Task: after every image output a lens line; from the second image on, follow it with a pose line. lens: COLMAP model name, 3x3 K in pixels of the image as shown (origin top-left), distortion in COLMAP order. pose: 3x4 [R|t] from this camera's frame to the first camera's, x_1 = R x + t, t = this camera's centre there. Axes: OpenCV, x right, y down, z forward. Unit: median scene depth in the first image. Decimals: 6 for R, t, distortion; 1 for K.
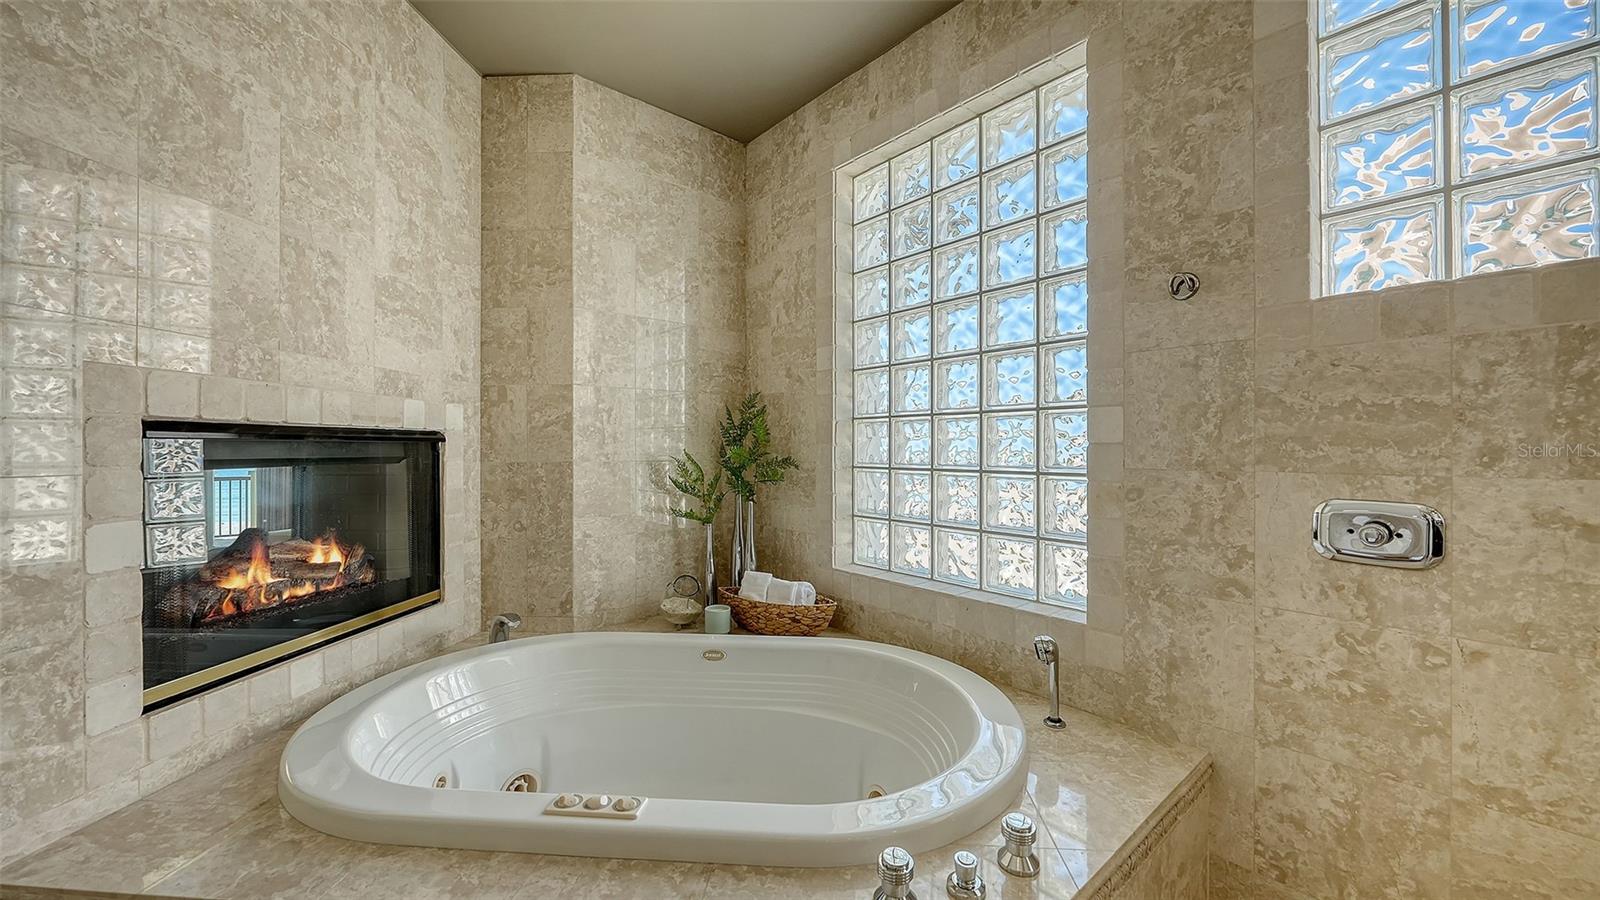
lens RADIAL K [[577.0, 0, 806.8], [0, 577.0, 439.1], [0, 0, 1]] dist [-0.006516, -0.000425]
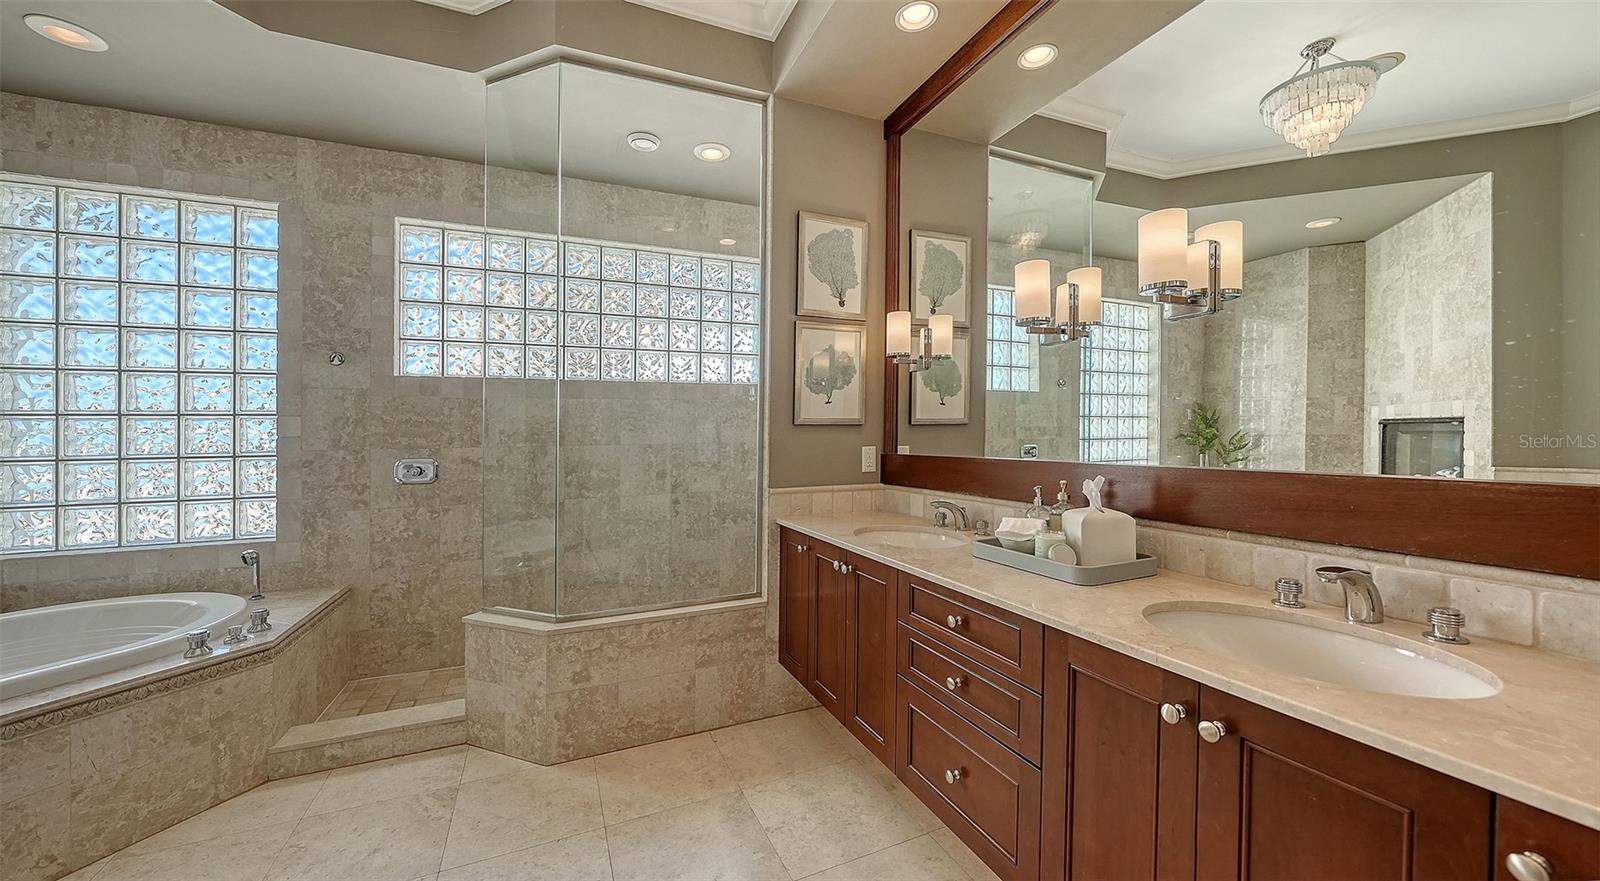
lens RADIAL K [[577.0, 0, 804.0], [0, 577.0, 428.1], [0, 0, 1]] dist [-0.006516, -0.000425]
pose [[0.300883, 0.001274, 0.953660, -0.782037], [-0.004908, 0.999988, 0.000212, -0.032028], [-0.953649, -0.004744, 0.300885, -1.186328]]
